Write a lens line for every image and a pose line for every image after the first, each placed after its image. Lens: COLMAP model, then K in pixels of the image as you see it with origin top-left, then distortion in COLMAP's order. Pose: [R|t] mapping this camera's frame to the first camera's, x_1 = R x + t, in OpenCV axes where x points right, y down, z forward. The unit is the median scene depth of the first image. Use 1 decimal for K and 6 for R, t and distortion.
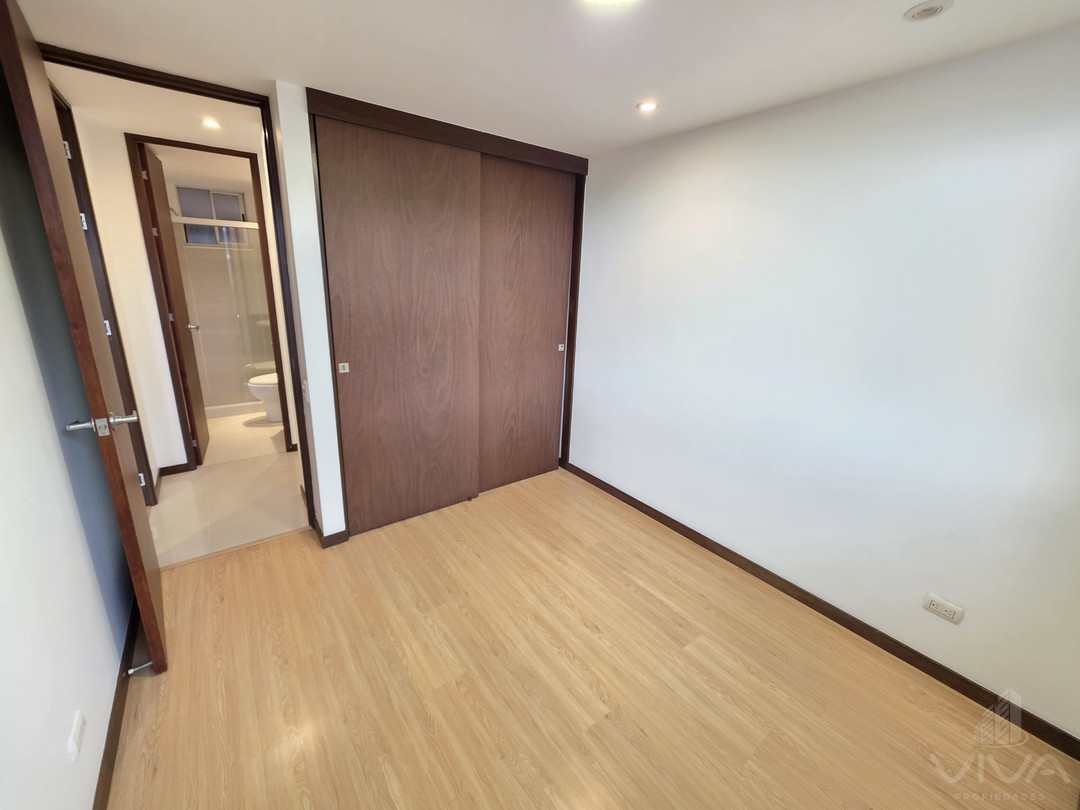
lens RADIAL K [[433.1, 0, 531.0], [0, 433.1, 391.4], [0, 0, 1]] dist [0.002567, -0.000447]
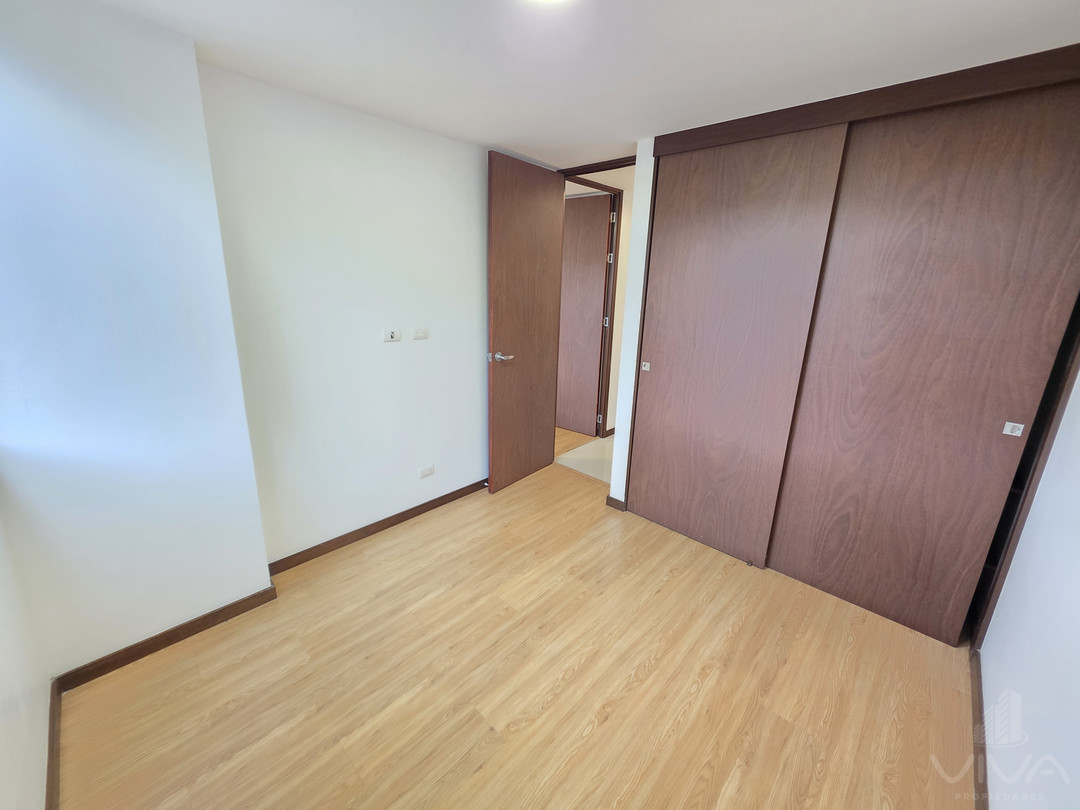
lens RADIAL K [[433.1, 0, 531.0], [0, 433.1, 391.4], [0, 0, 1]] dist [0.002567, -0.000447]
pose [[0.168619, 0.219340, -0.960967, 0.754555], [-0.278929, 0.945695, 0.166911, -0.114843], [0.945392, 0.239898, 0.220642, 0.546815]]
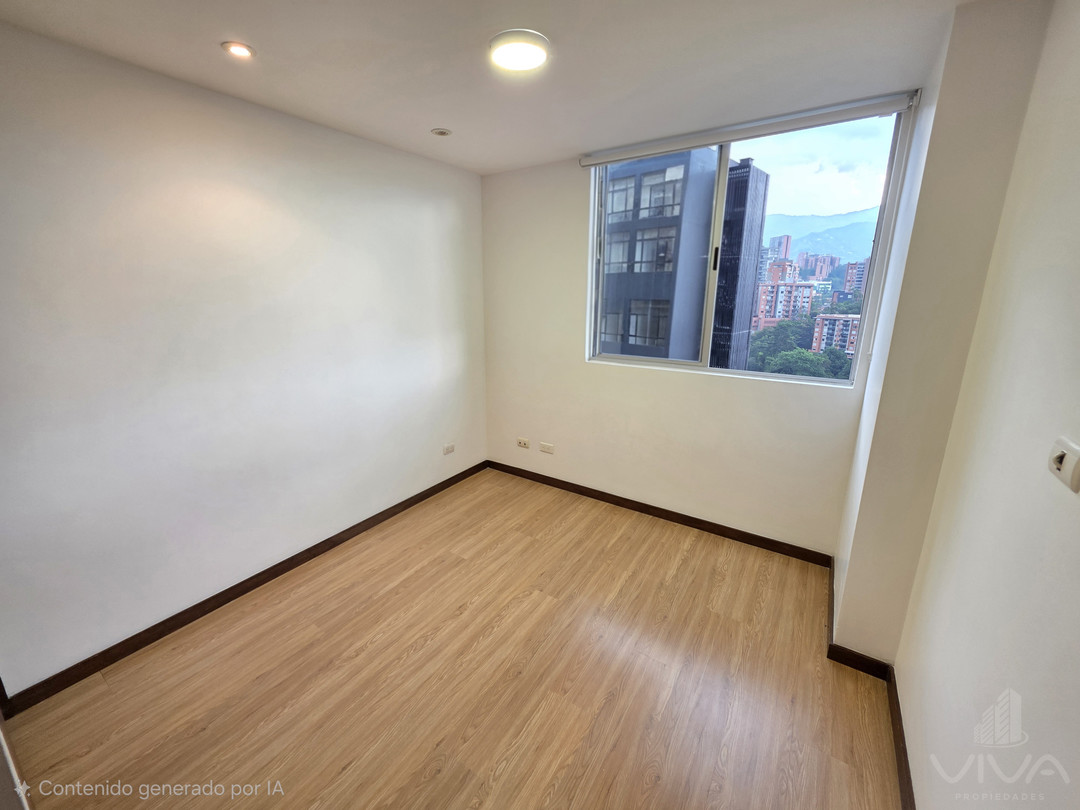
lens RADIAL K [[433.1, 0, 531.0], [0, 433.1, 391.4], [0, 0, 1]] dist [0.002567, -0.000447]
pose [[-0.335737, -0.253907, 0.907090, -0.732103], [0.237109, 0.909197, 0.342257, -0.257697], [-0.911625, 0.329988, -0.245047, 0.921100]]
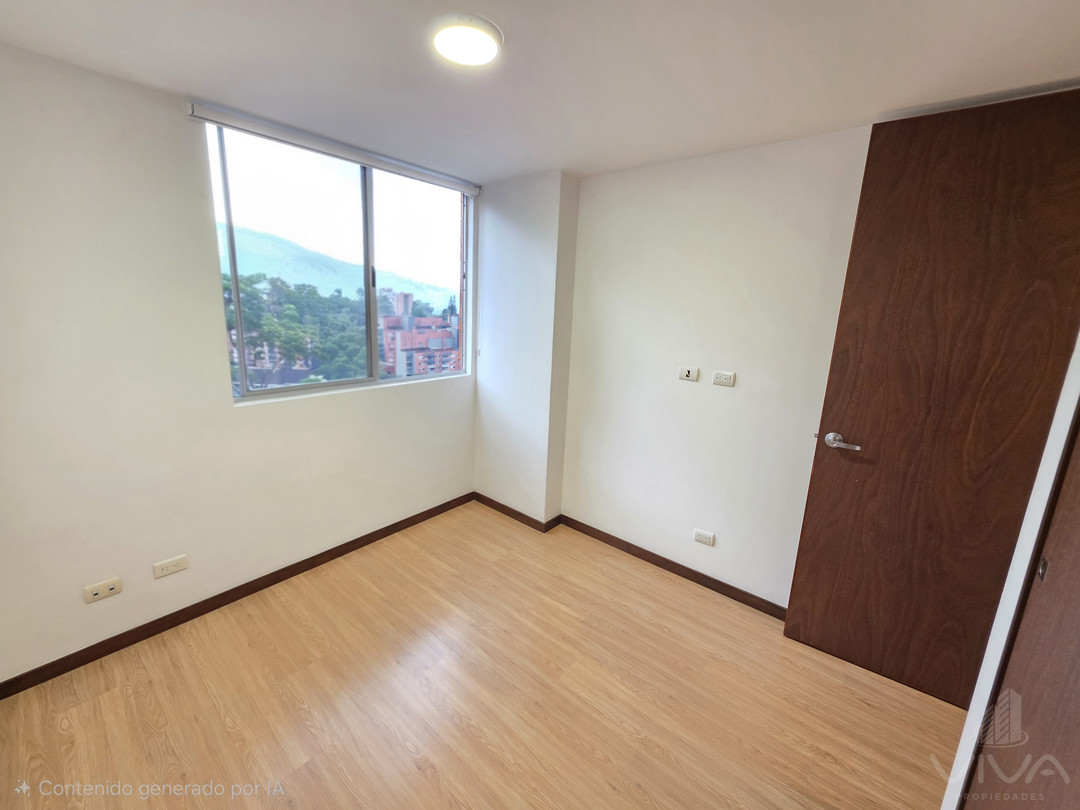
lens RADIAL K [[433.1, 0, 531.0], [0, 433.1, 391.4], [0, 0, 1]] dist [0.002567, -0.000447]
pose [[-0.970762, -0.023331, -0.238906, 0.157290], [-0.129030, 0.889972, 0.437380, -0.372339], [0.202415, 0.455418, -0.866962, 1.377461]]
